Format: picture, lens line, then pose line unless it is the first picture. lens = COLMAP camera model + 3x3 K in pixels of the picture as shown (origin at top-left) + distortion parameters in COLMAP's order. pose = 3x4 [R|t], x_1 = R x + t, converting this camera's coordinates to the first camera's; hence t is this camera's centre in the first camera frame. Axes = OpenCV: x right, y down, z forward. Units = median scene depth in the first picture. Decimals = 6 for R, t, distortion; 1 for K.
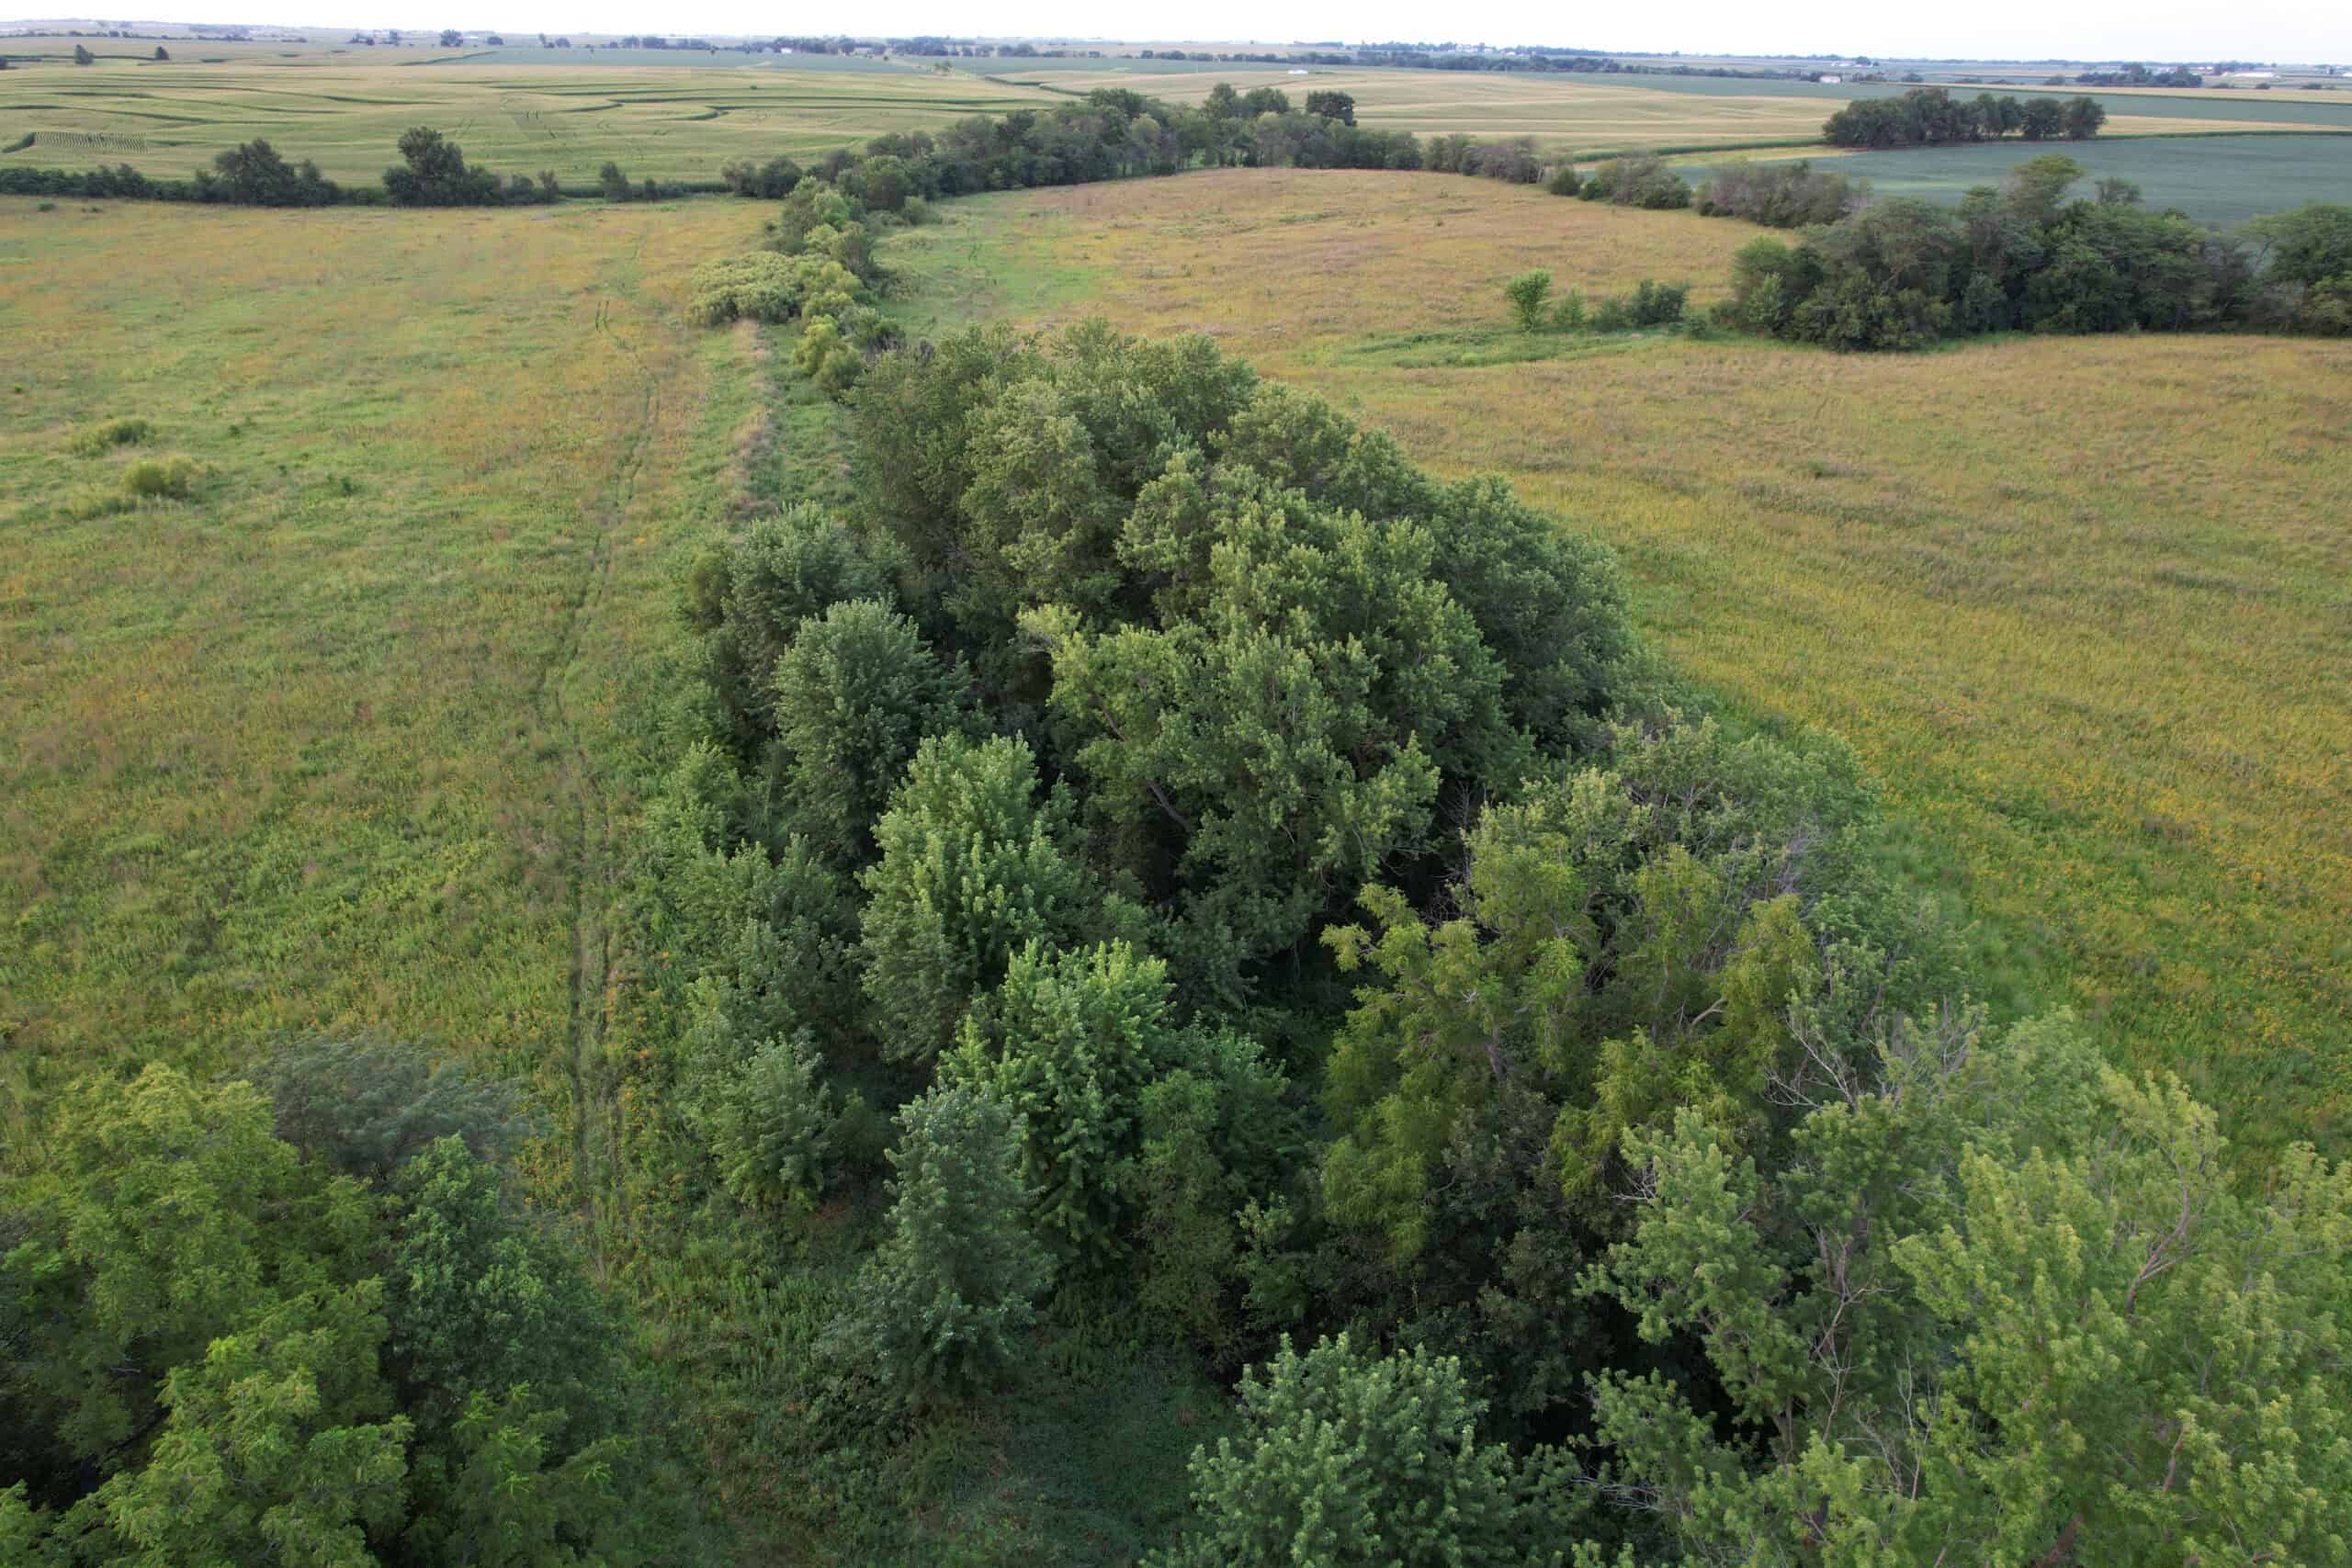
lens RADIAL K [[1507.9, 0, 1185.0], [0, 1507.9, 778.0], [0, 0, 1]] dist [-0.079882, 0.073575]
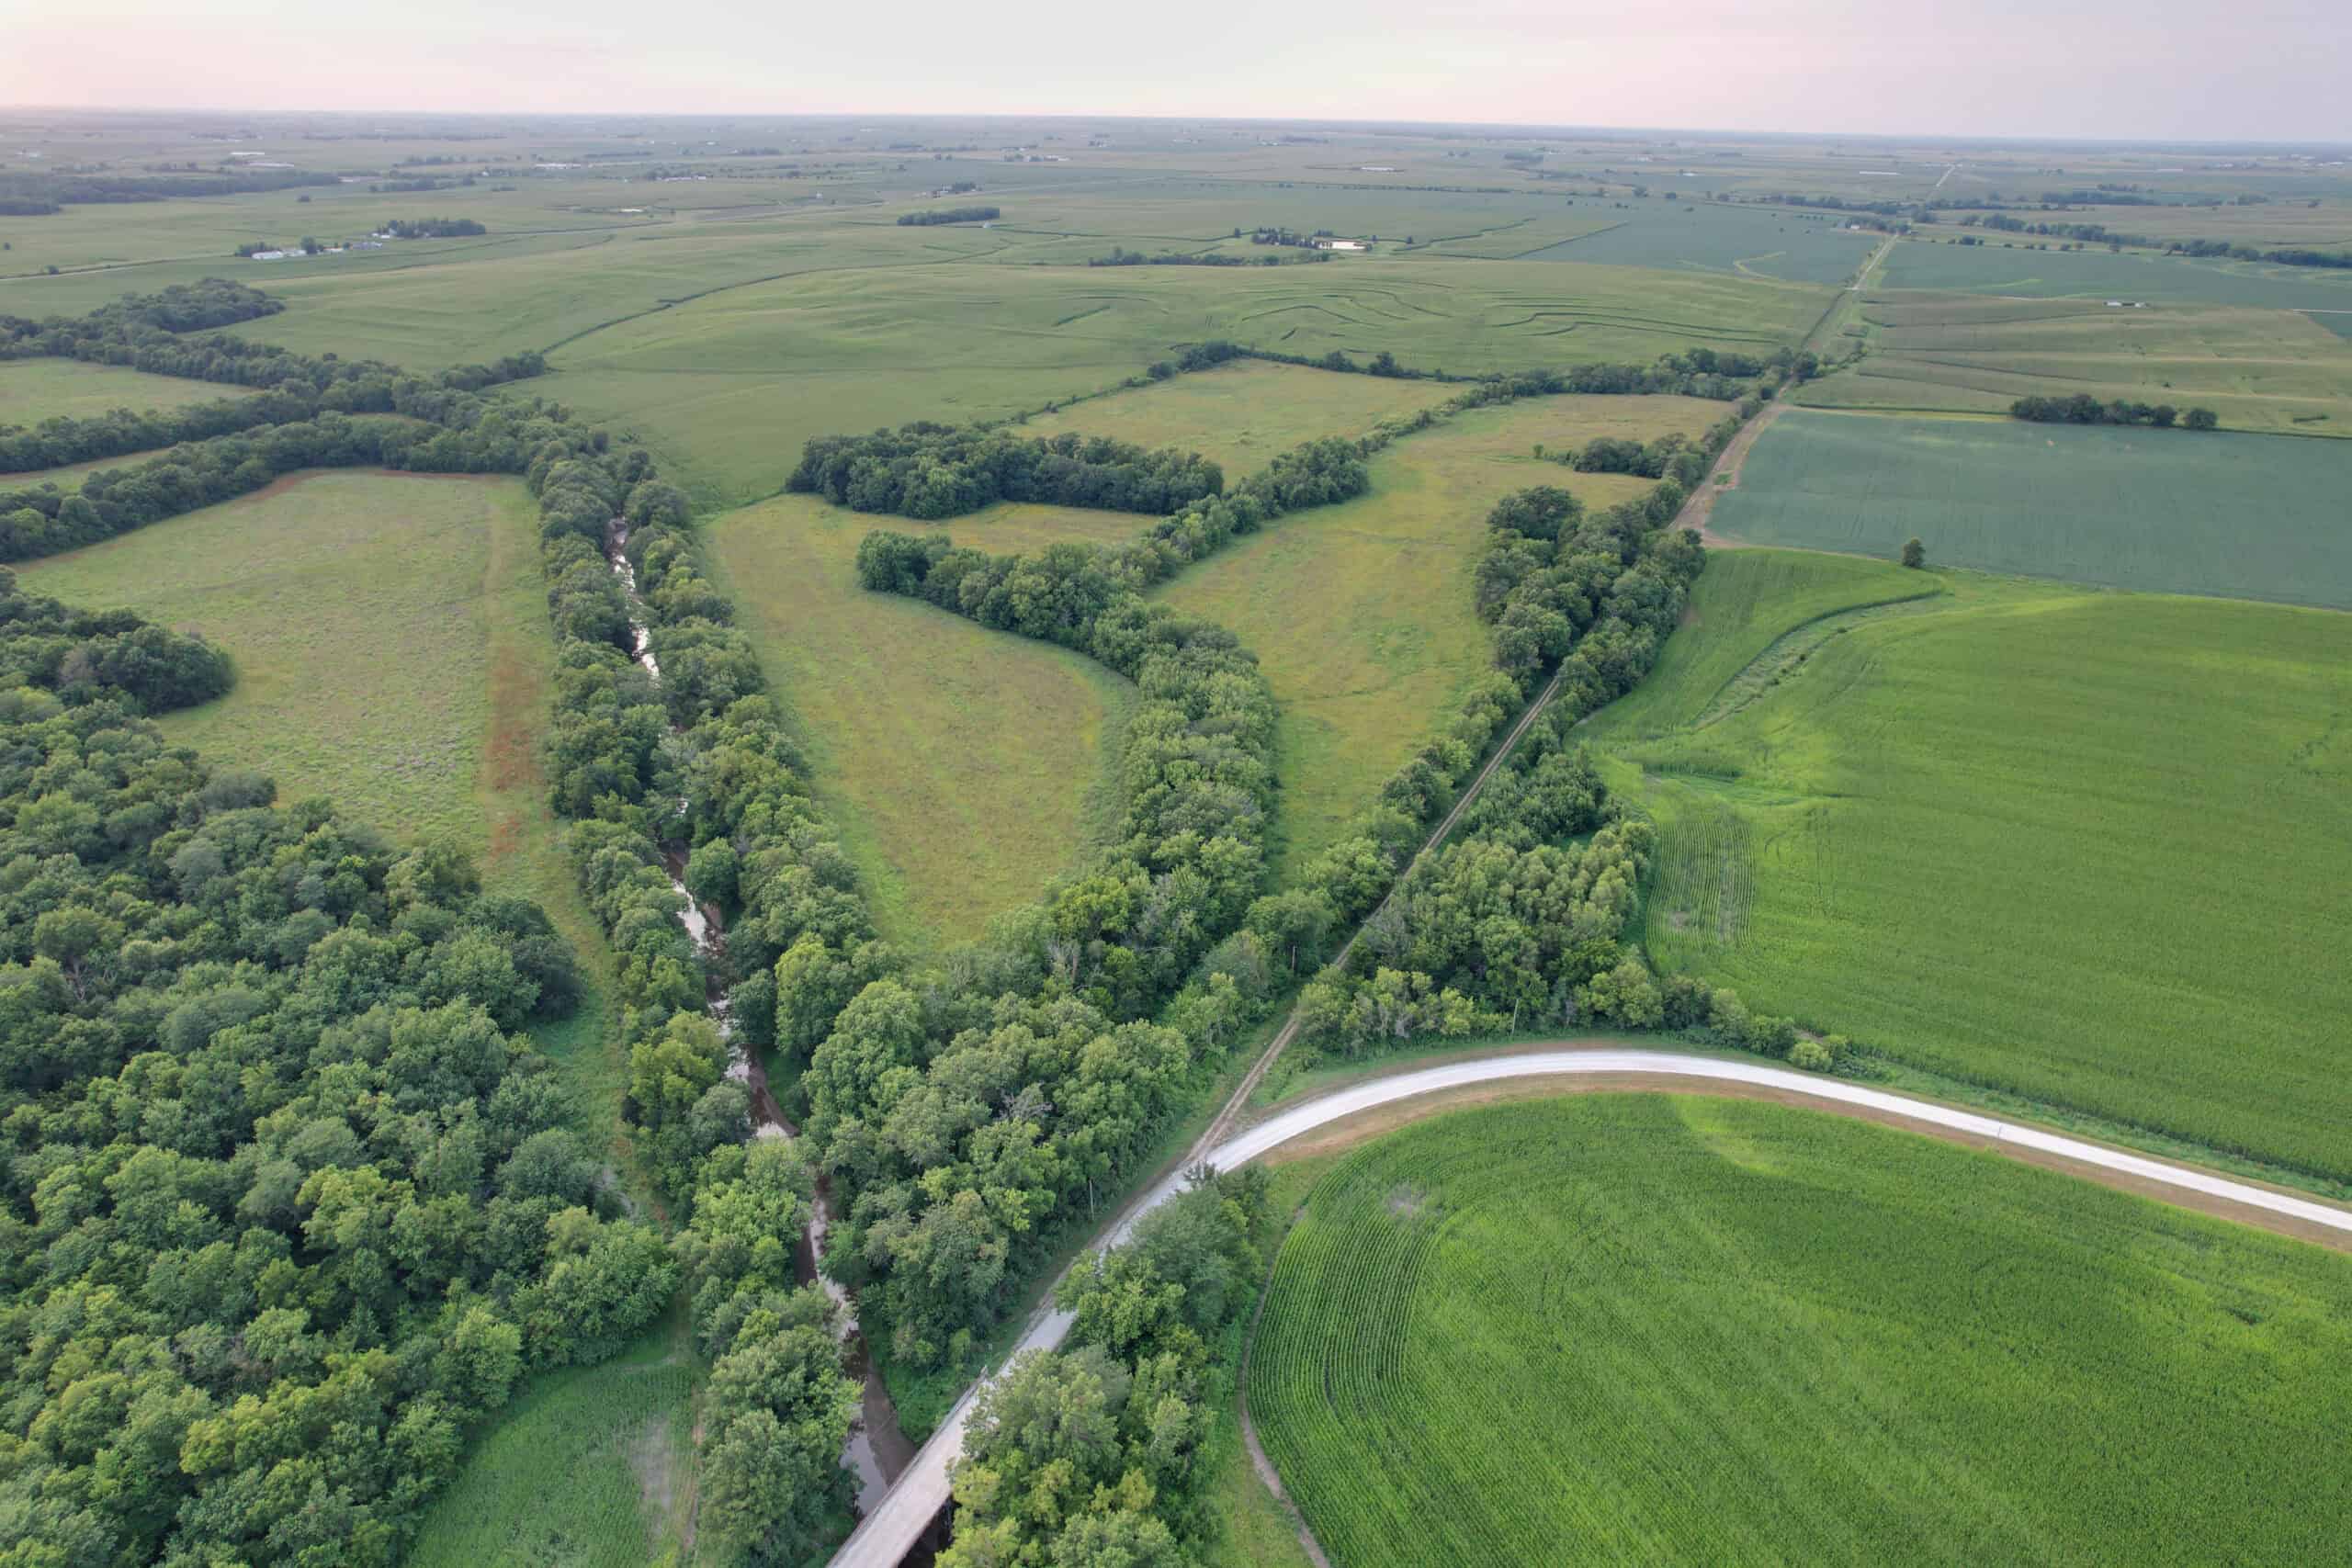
lens RADIAL K [[1507.9, 0, 1186.6], [0, 1507.9, 780.2], [0, 0, 1]] dist [-0.079882, 0.073575]
pose [[0.726411, 0.277770, -0.628626, 1.210896], [-0.308976, 0.949027, 0.062306, 0.289626], [0.613890, 0.148970, 0.775208, -1.327149]]
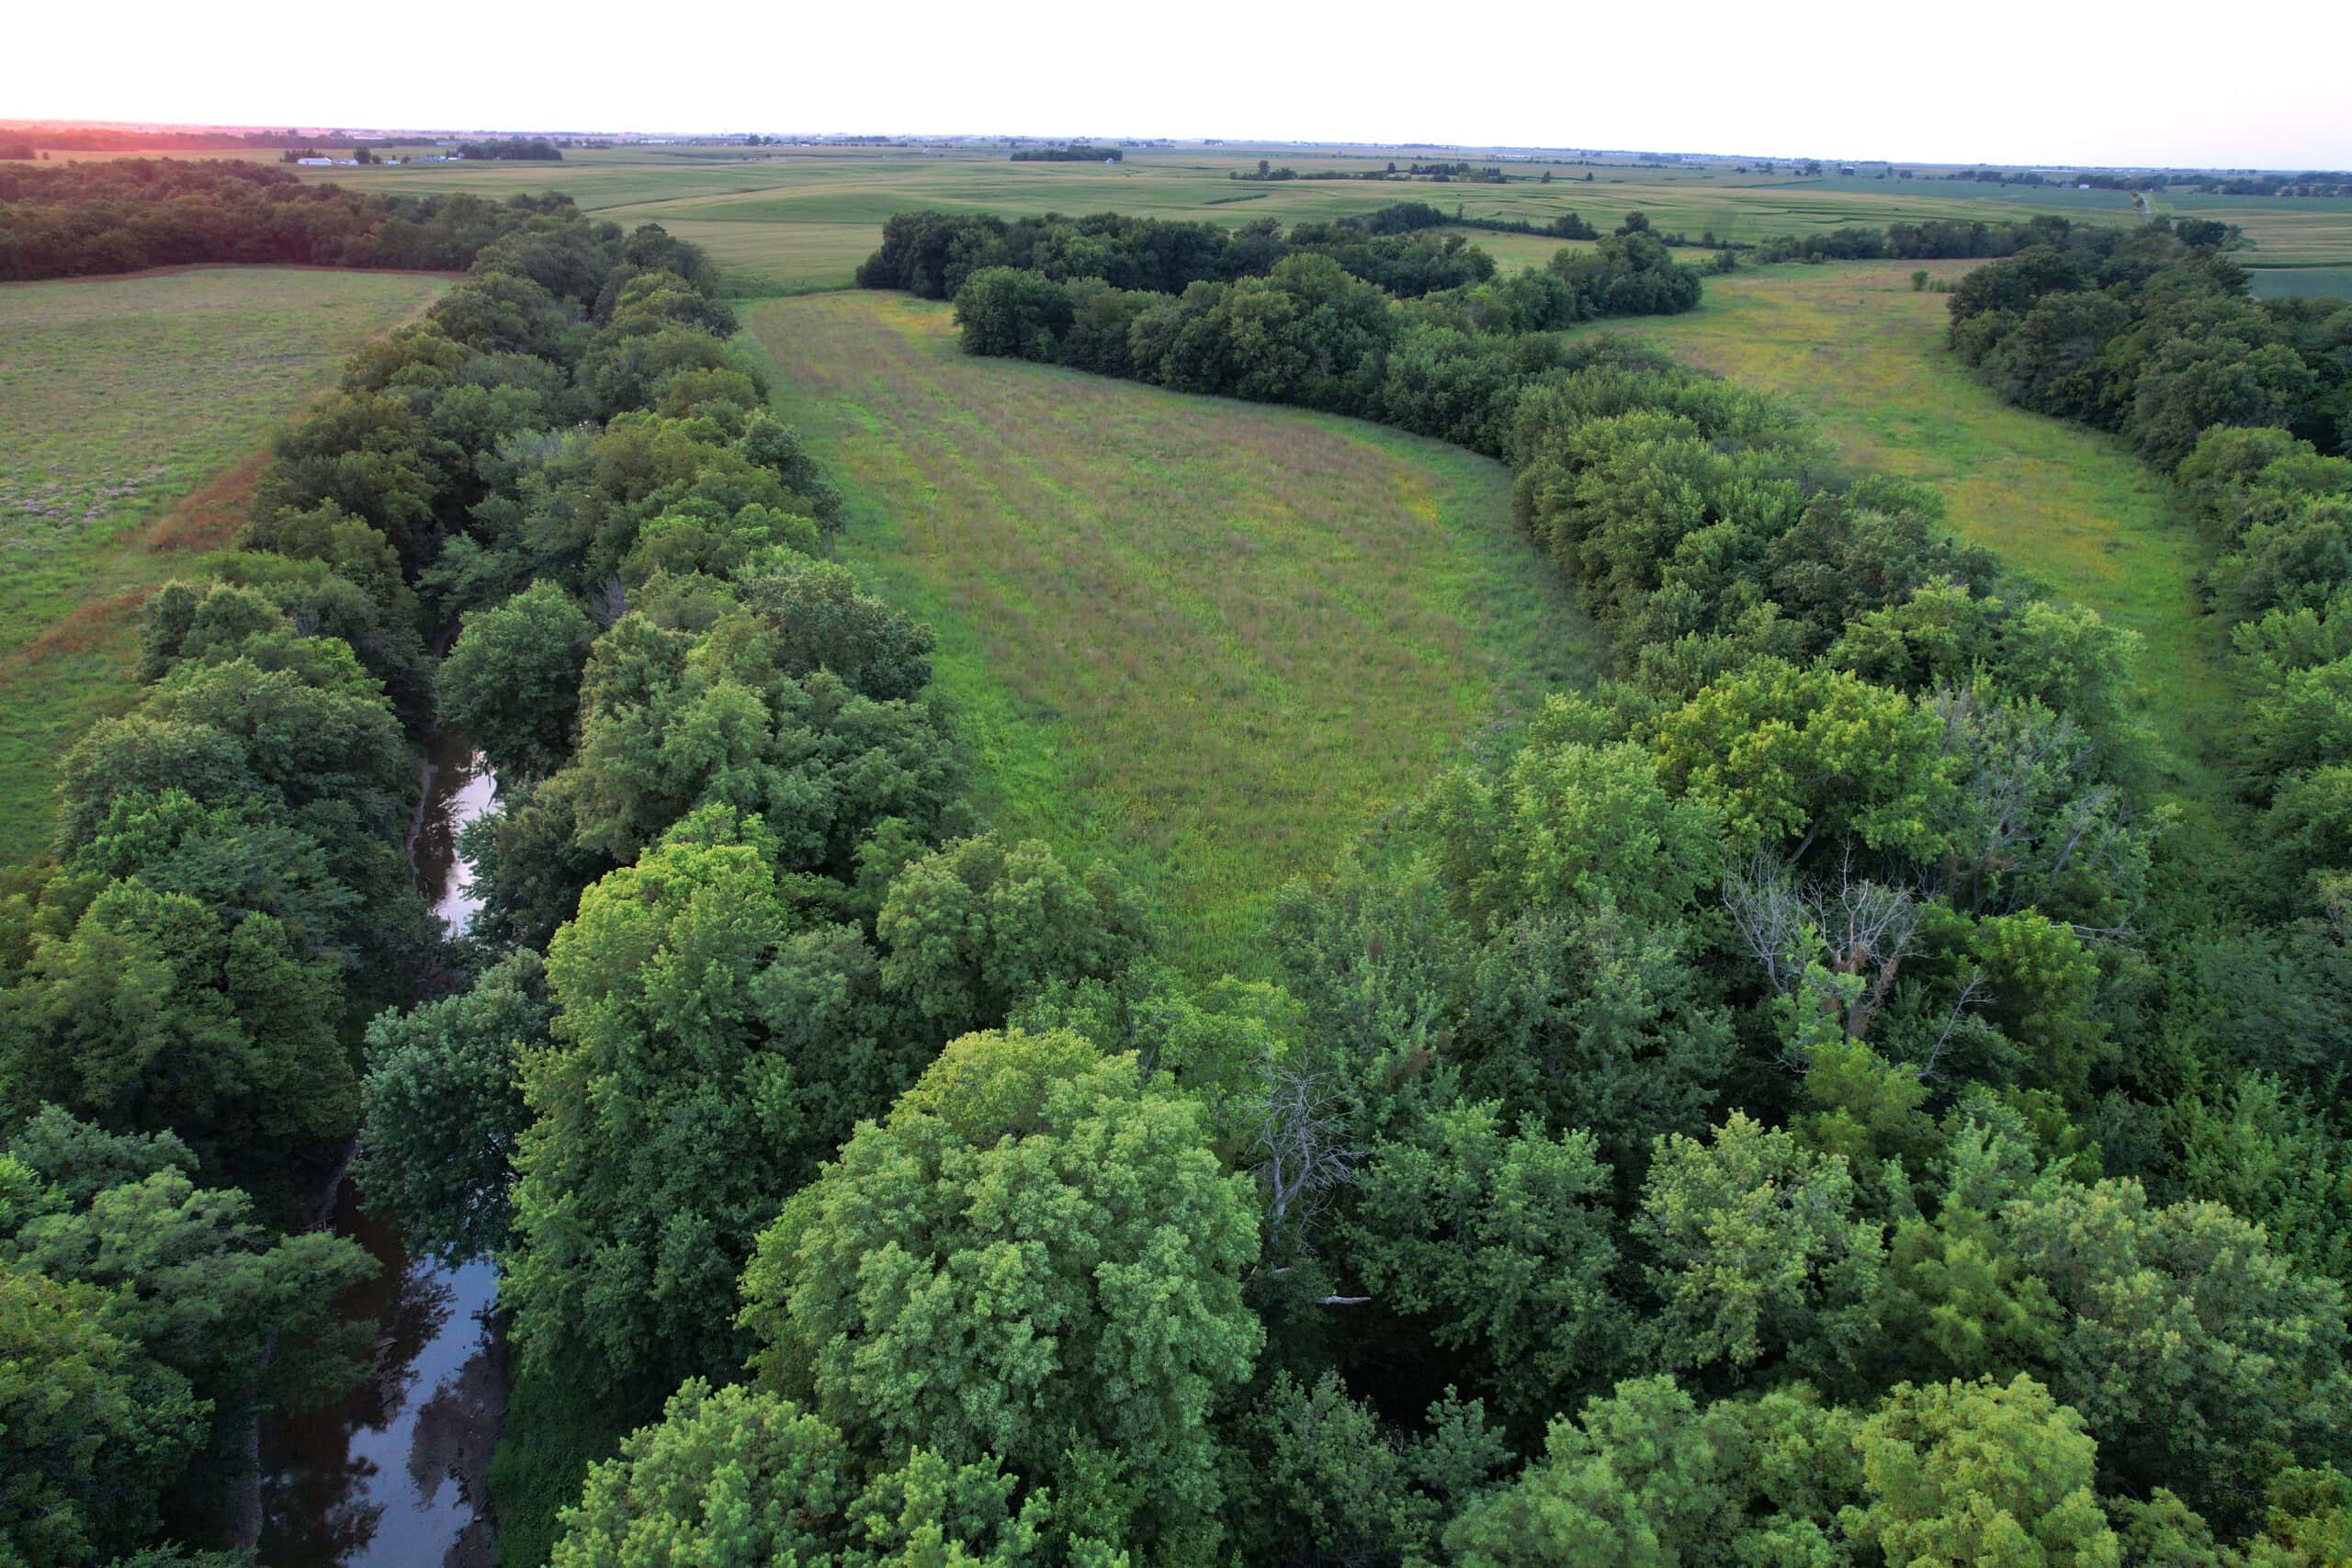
lens RADIAL K [[1507.9, 0, 1184.1], [0, 1507.9, 785.4], [0, 0, 1]] dist [-0.079882, 0.073575]
pose [[0.679037, 0.291364, -0.673806, 0.756953], [-0.335880, 0.939465, 0.067752, 0.442267], [0.652758, 0.180312, 0.735795, -0.923849]]
